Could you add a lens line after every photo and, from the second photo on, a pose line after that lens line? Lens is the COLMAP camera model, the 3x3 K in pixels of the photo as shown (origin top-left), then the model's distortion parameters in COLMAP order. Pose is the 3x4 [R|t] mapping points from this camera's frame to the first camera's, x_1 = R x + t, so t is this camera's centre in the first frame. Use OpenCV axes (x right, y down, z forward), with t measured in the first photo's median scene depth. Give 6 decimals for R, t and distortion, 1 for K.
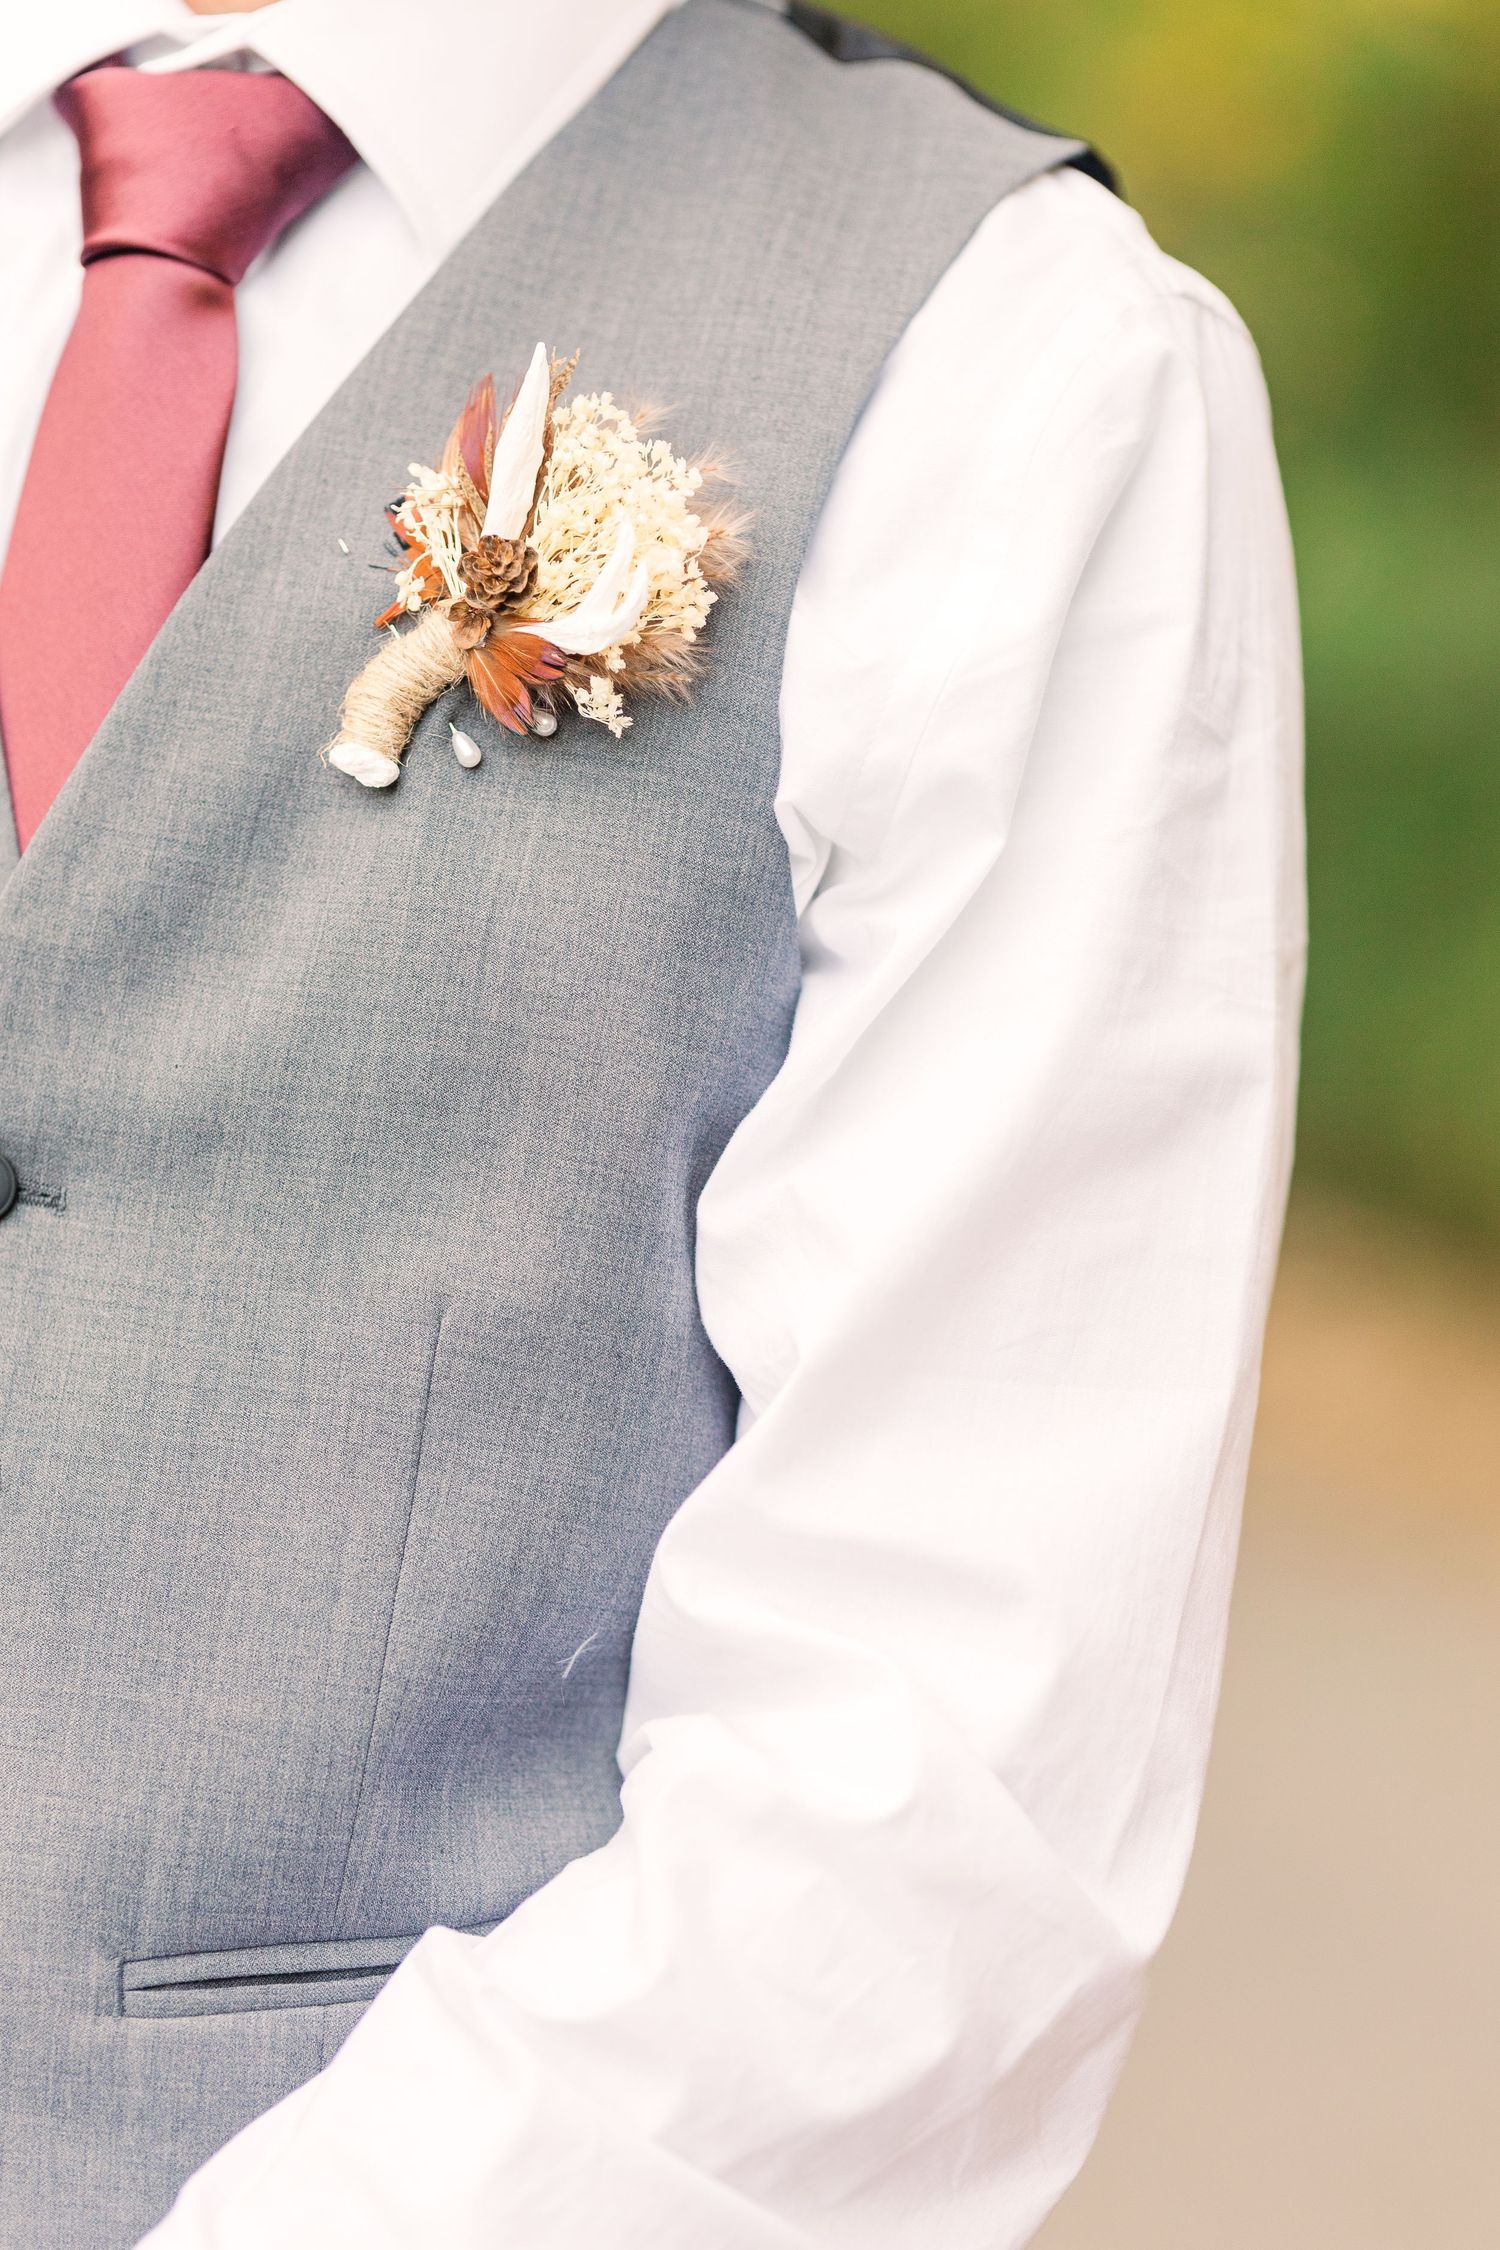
lens RADIAL K [[7455.8, 0, 749.1], [0, 7455.8, 1123.9], [0, 0, 1]] dist [0.063863, 0.000000]
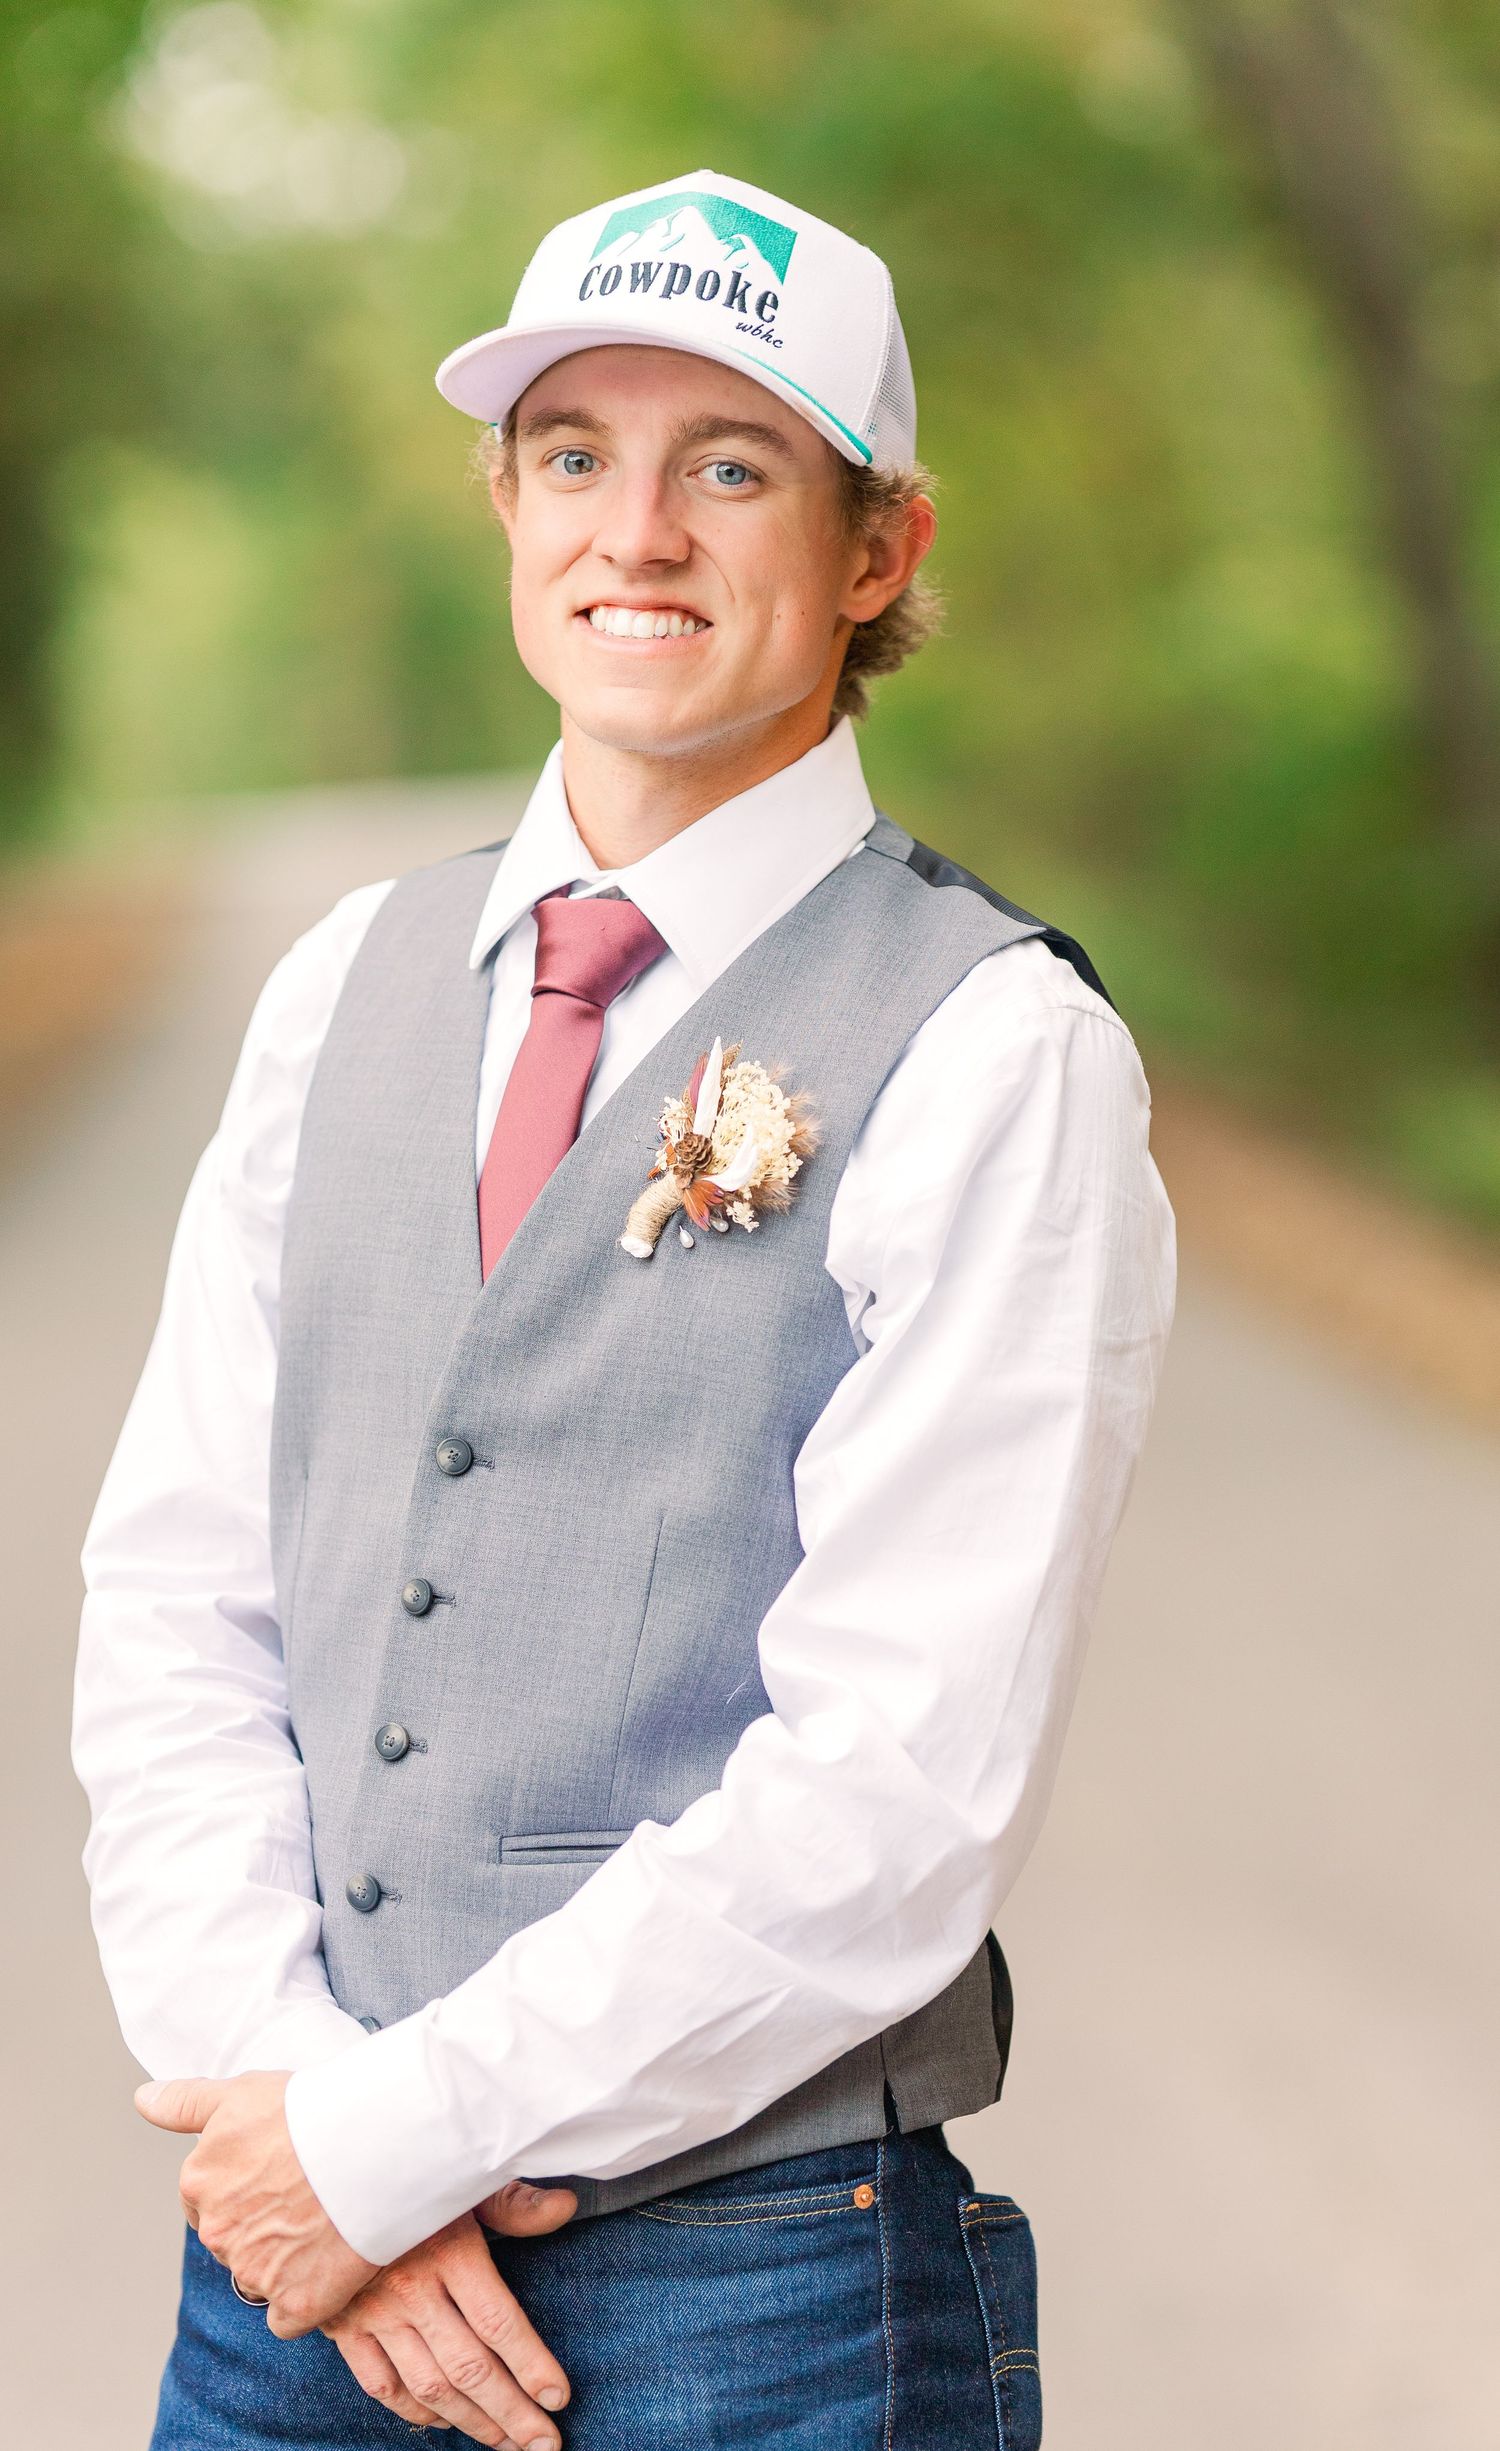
lens RADIAL K [[7542.3, 0, 750.6], [0, 7542.3, 1226.2], [0, 0, 1]] dist [0.109257, 0.000000]
pose [[0.967524, -0.003964, -0.252749, 0.494443], [-0.011571, 0.998134, -0.059949, 0.068143], [0.252515, 0.060927, 0.965673, -0.959791]]
